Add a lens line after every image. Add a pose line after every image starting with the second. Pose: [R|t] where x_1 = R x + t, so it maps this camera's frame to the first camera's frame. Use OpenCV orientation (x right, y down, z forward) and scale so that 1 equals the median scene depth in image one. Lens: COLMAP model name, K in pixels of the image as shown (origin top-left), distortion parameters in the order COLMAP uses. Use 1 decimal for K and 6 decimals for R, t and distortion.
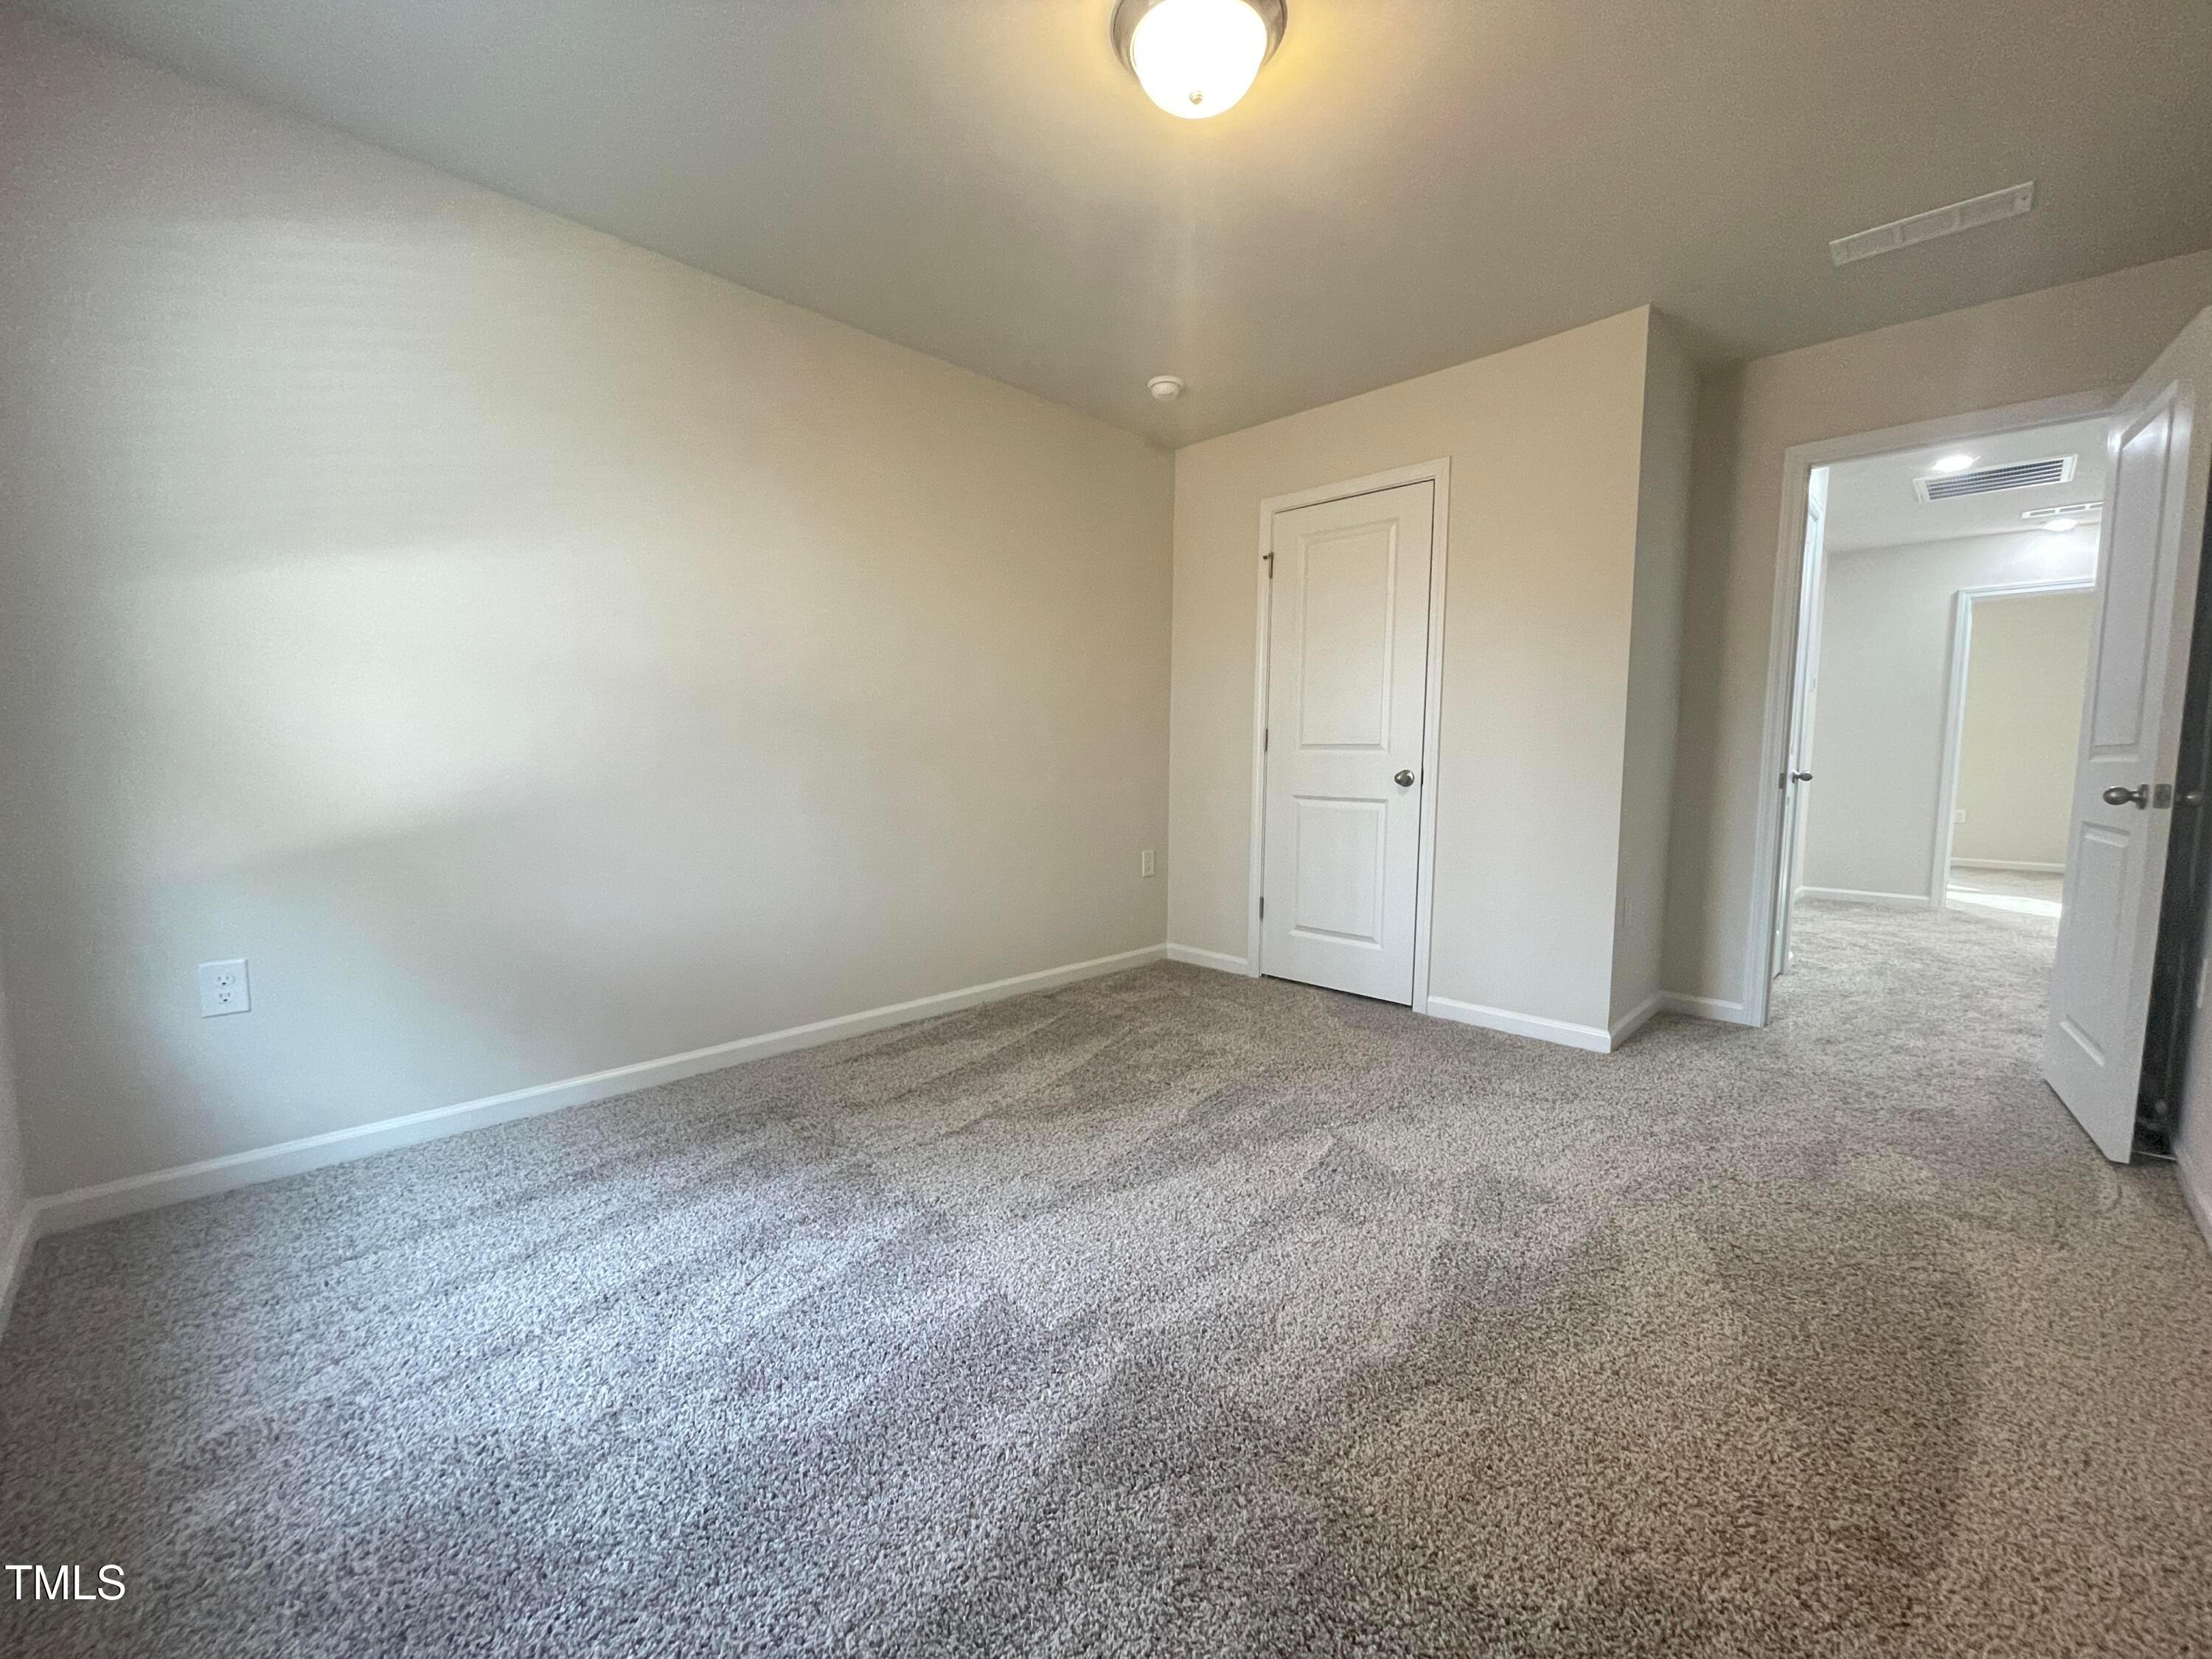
lens RADIAL K [[893.8, 0, 1117.2], [0, 893.8, 829.9], [0, 0, 1]] dist [-0.001163, 0.000255]
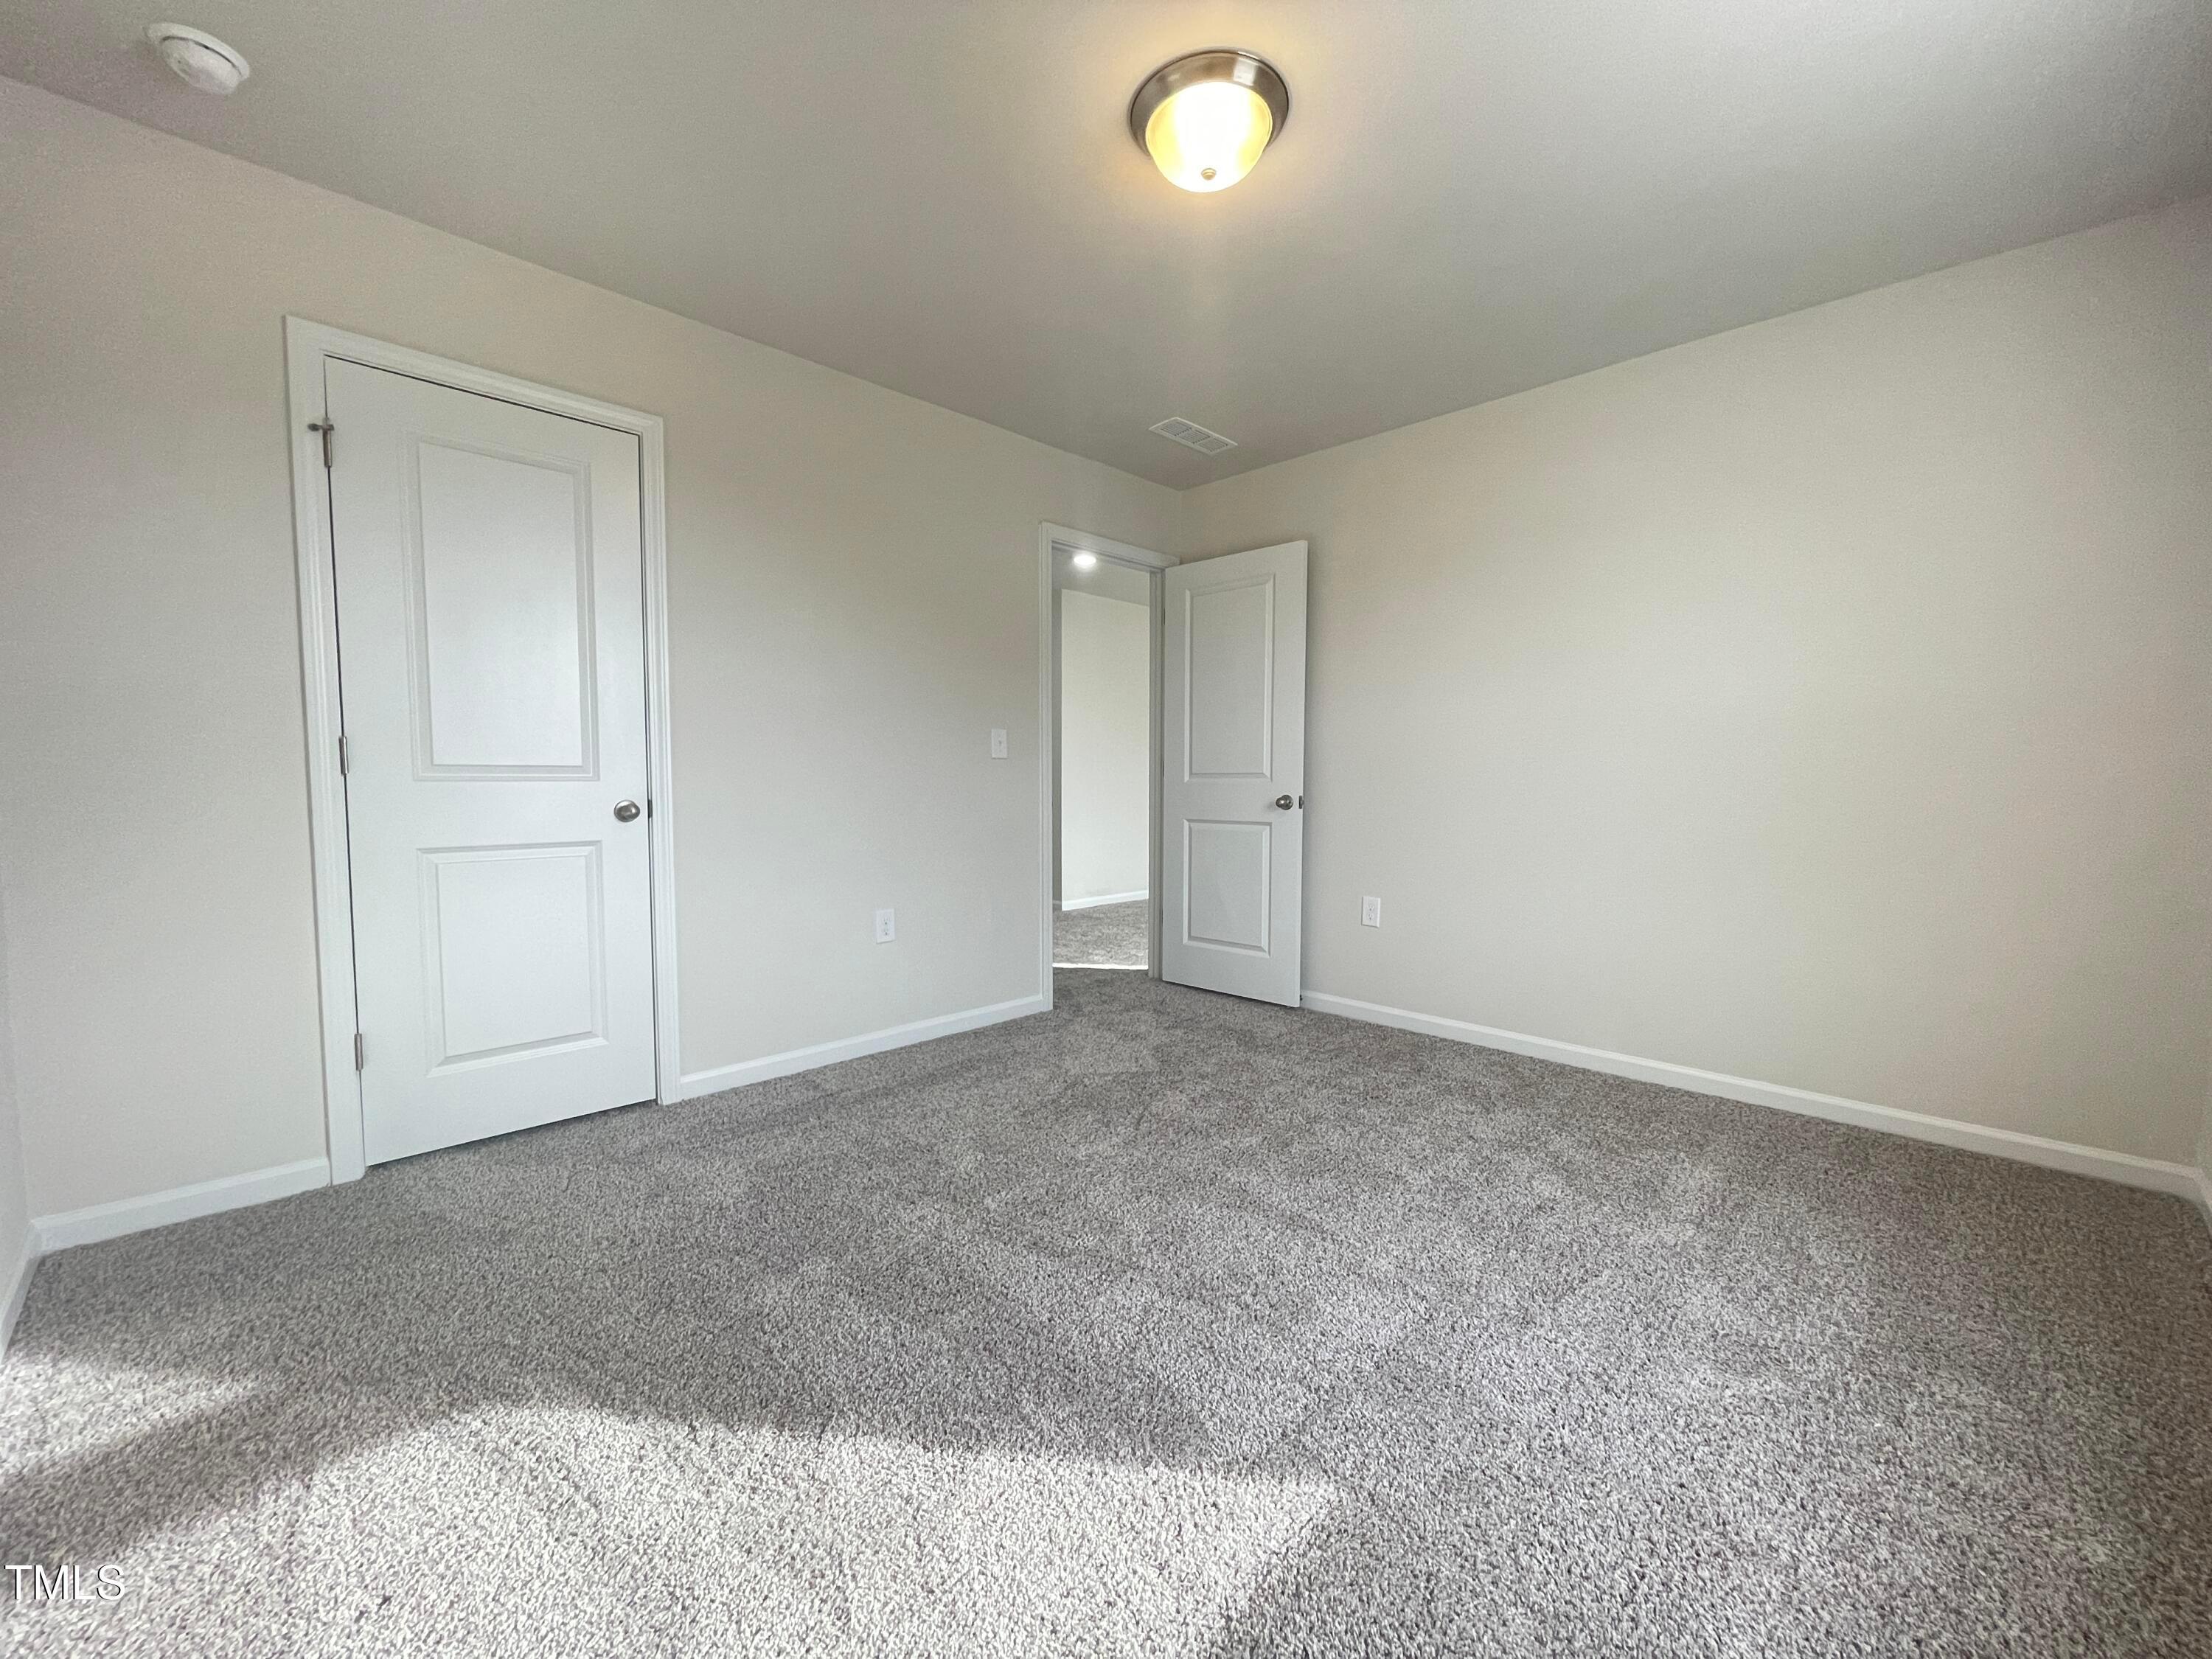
lens RADIAL K [[893.8, 0, 1117.2], [0, 893.8, 829.9], [0, 0, 1]] dist [-0.001163, 0.000255]
pose [[0.008416, -0.069953, 0.997515, -0.432335], [0.083916, 0.994081, 0.069004, -0.057680], [-0.996437, 0.083127, 0.014236, 0.559856]]
